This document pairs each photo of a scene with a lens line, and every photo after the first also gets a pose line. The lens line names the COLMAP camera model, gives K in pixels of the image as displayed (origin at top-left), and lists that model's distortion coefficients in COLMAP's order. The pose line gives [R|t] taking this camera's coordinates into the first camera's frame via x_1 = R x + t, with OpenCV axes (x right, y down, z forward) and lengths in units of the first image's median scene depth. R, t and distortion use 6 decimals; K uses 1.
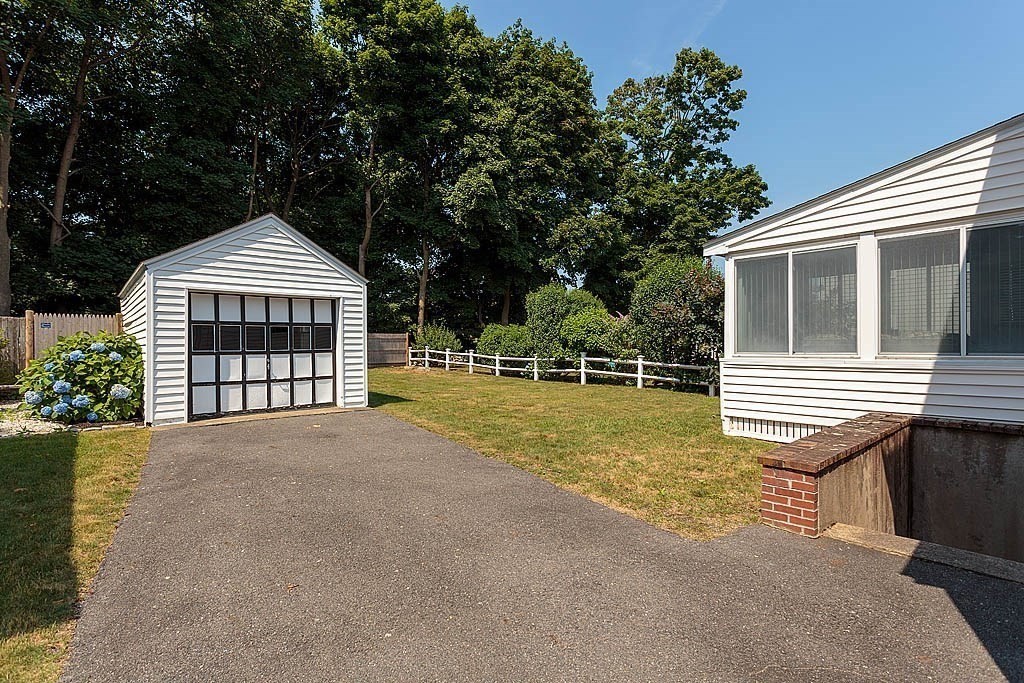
lens RADIAL K [[493.9, 0, 516.7], [0, 493.9, 343.9], [0, 0, 1]] dist [0.015031, 0.001836]
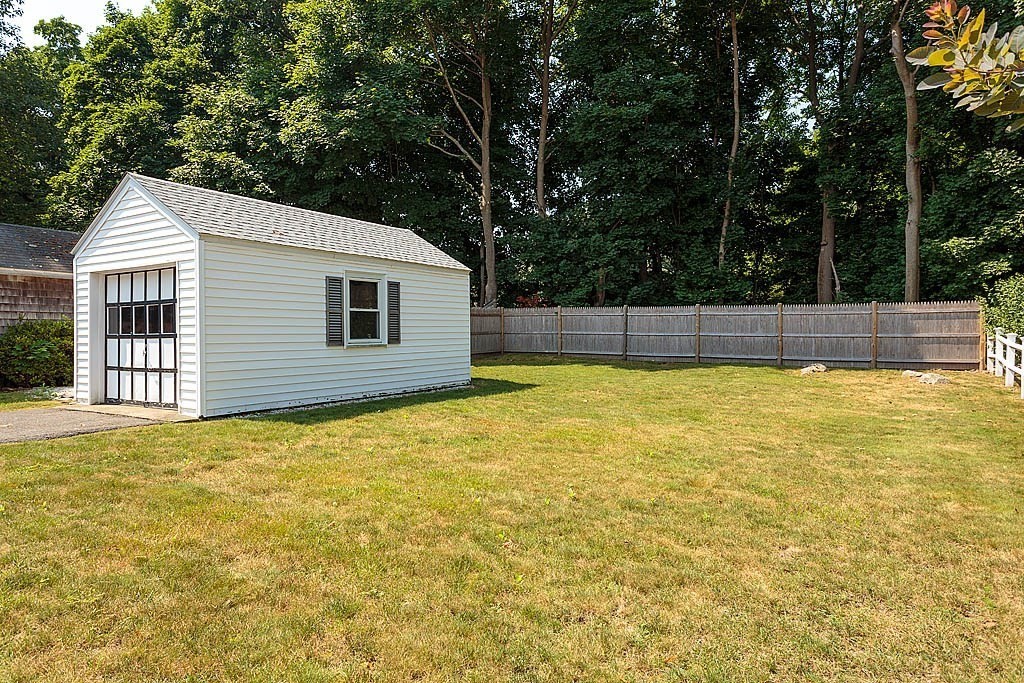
lens RADIAL K [[645.0, 0, 509.8], [0, 645.0, 339.4], [0, 0, 1]] dist [0.011038, 0.001695]
pose [[0.276711, 0.016913, -0.960804, 0.713486], [0.005153, 0.999805, 0.019084, 0.004147], [0.960939, -0.010231, 0.276570, 1.237160]]
